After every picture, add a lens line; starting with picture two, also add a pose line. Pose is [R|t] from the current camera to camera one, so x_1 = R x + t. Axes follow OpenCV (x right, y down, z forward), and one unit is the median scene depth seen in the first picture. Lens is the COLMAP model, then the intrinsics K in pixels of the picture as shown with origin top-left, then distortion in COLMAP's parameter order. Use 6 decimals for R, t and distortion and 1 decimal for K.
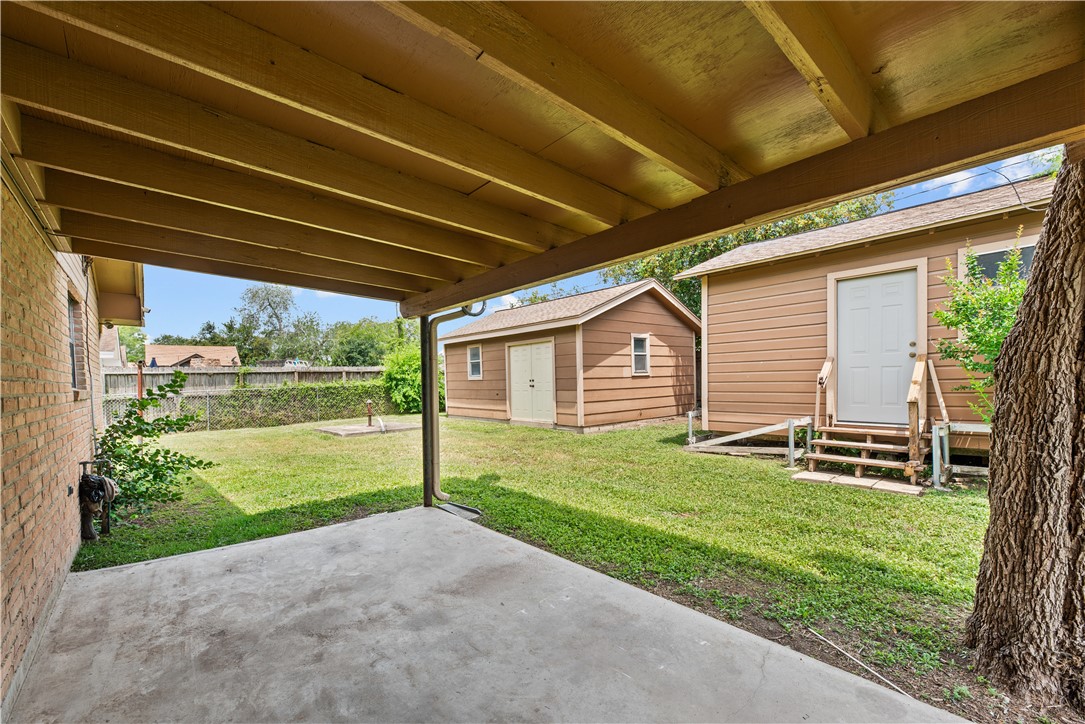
lens RADIAL K [[439.8, 0, 540.8], [0, 439.8, 375.8], [0, 0, 1]] dist [-0.000214, -0.000303]
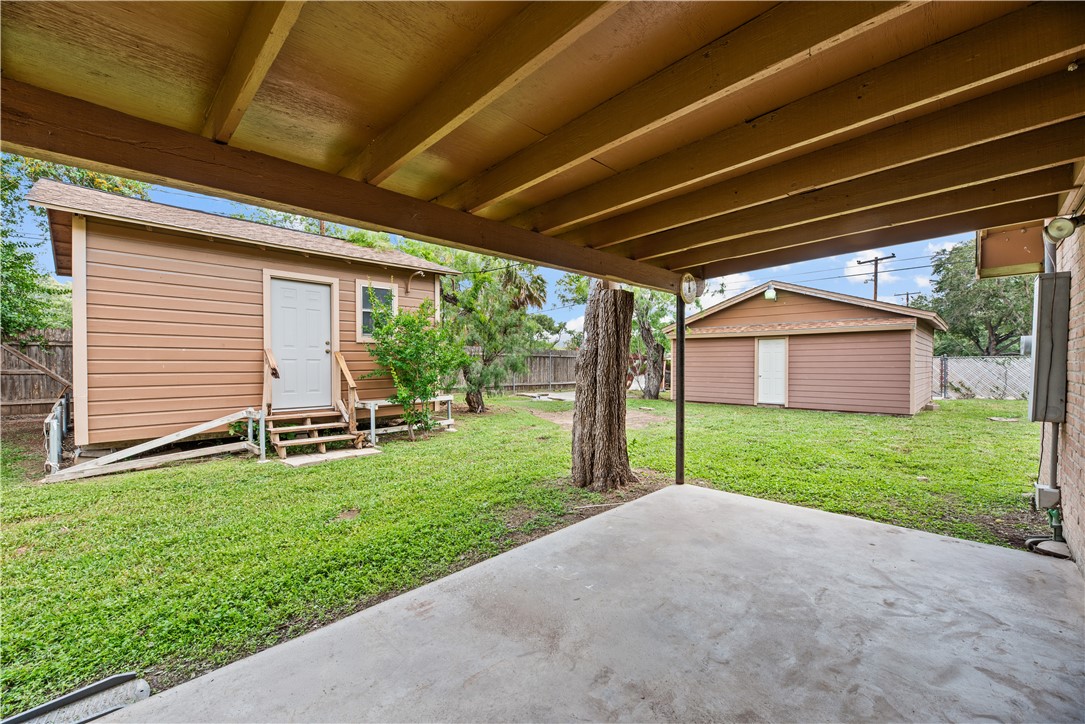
lens RADIAL K [[427.5, 0, 524.5], [0, 427.5, 363.3], [0, 0, 1]] dist [0.000620, 0.000010]
pose [[-0.026164, 0.024738, 0.999352, -0.426605], [-0.006603, 0.999668, -0.024919, 0.014687], [-0.999636, -0.007251, -0.025992, 0.478711]]
